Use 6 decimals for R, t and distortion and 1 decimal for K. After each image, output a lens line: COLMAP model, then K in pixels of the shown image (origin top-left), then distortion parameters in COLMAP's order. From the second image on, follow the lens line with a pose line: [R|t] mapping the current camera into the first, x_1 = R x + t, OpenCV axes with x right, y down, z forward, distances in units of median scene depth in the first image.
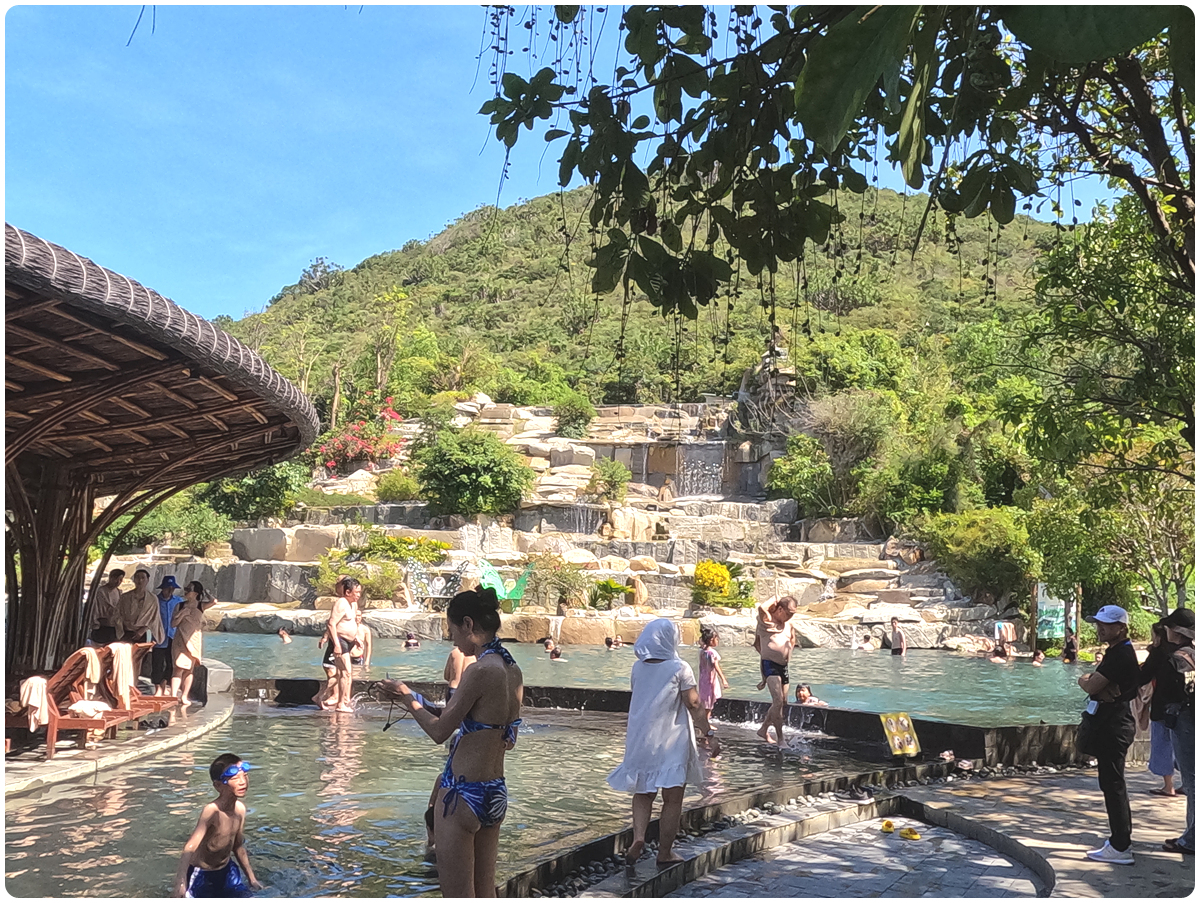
lens RADIAL K [[1148.1, 0, 600.0], [0, 1148.1, 451.5], [0, 0, 1]] dist [0.007206, -0.004609]
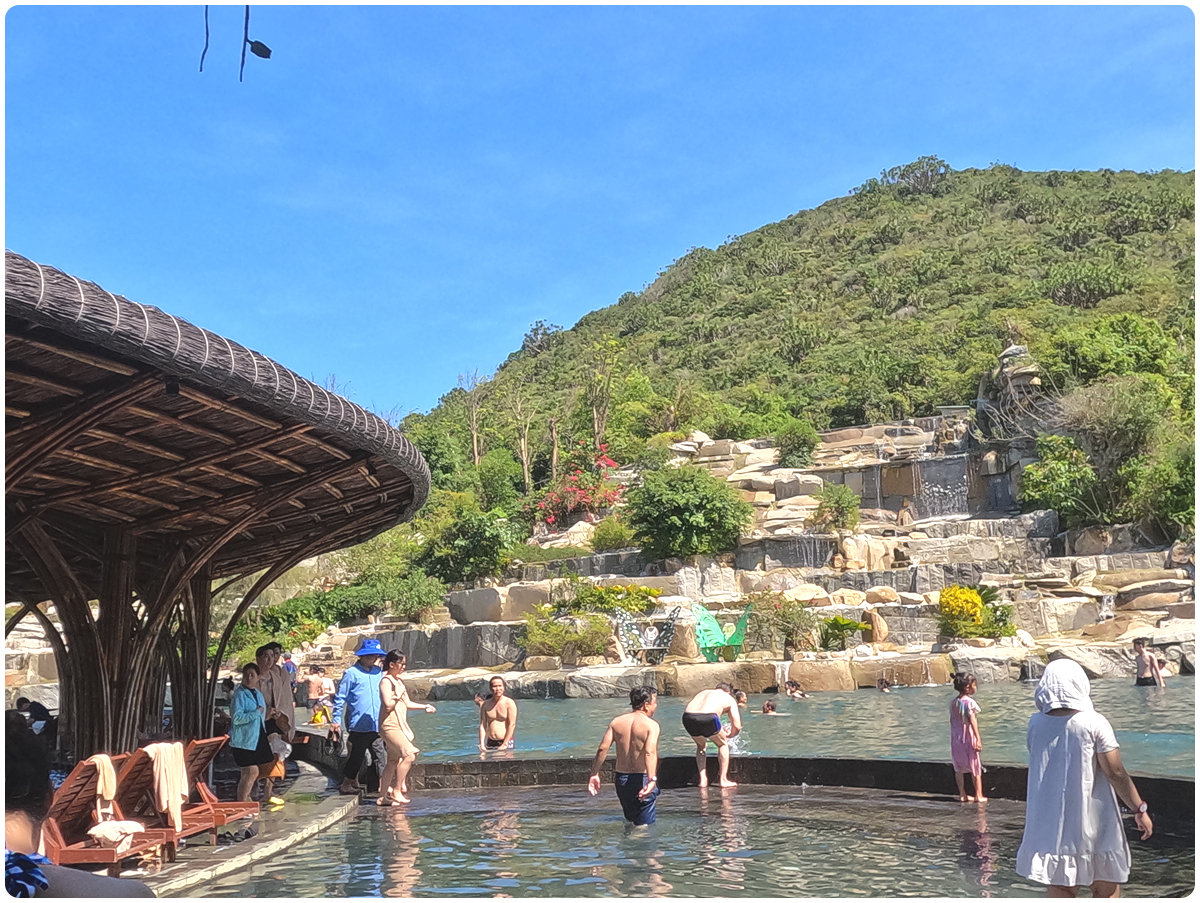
lens RADIAL K [[1148.1, 0, 600.0], [0, 1148.1, 451.5], [0, 0, 1]] dist [0.007206, -0.004609]
pose [[0.973686, -0.103221, -0.203176, 0.015697], [0.095055, 0.994237, -0.049576, 0.009087], [0.207122, 0.028959, 0.977886, 0.069305]]
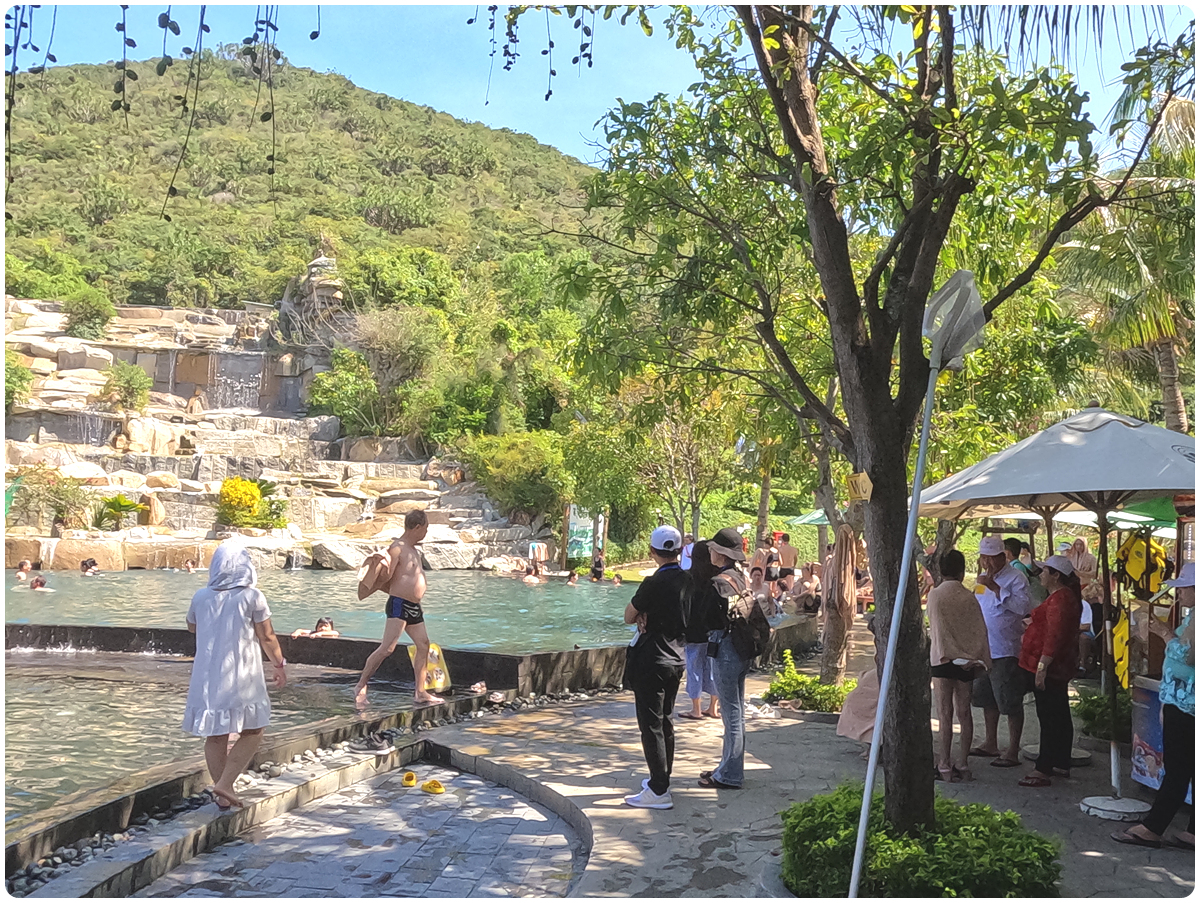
lens RADIAL K [[1141.4, 0, 607.5], [0, 1141.4, 466.4], [0, 0, 1]] dist [0.004988, -0.020234]
pose [[0.921669, 0.021524, 0.387380, 0.010933], [-0.052574, 0.996179, 0.069734, 0.005439], [-0.384399, -0.084638, 0.919279, 0.037719]]
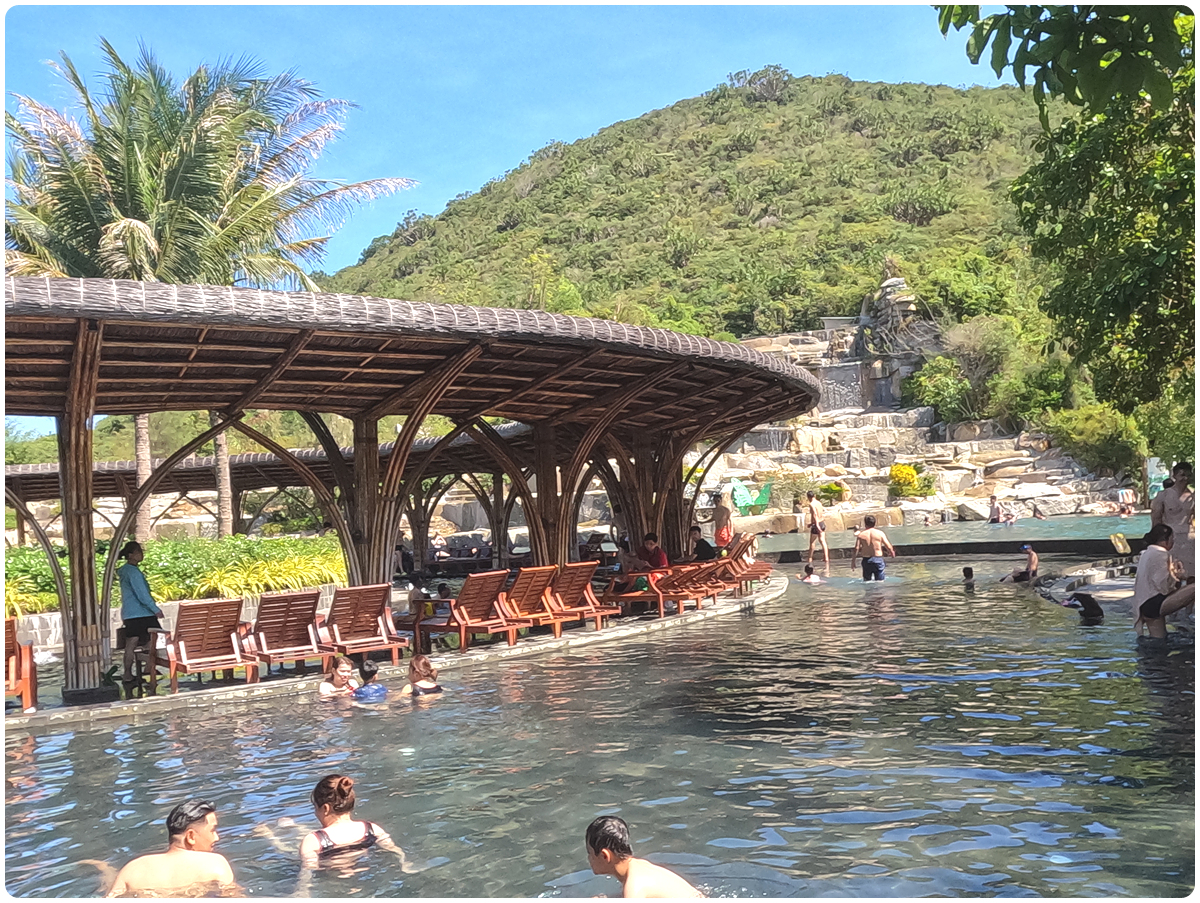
lens RADIAL K [[1148.1, 0, 600.0], [0, 1148.1, 451.5], [0, 0, 1]] dist [0.007206, -0.004609]
pose [[0.994649, -0.089833, -0.051029, -0.143436], [0.093510, 0.992795, 0.074930, -0.041759], [0.043930, -0.079301, 0.995882, -0.281208]]
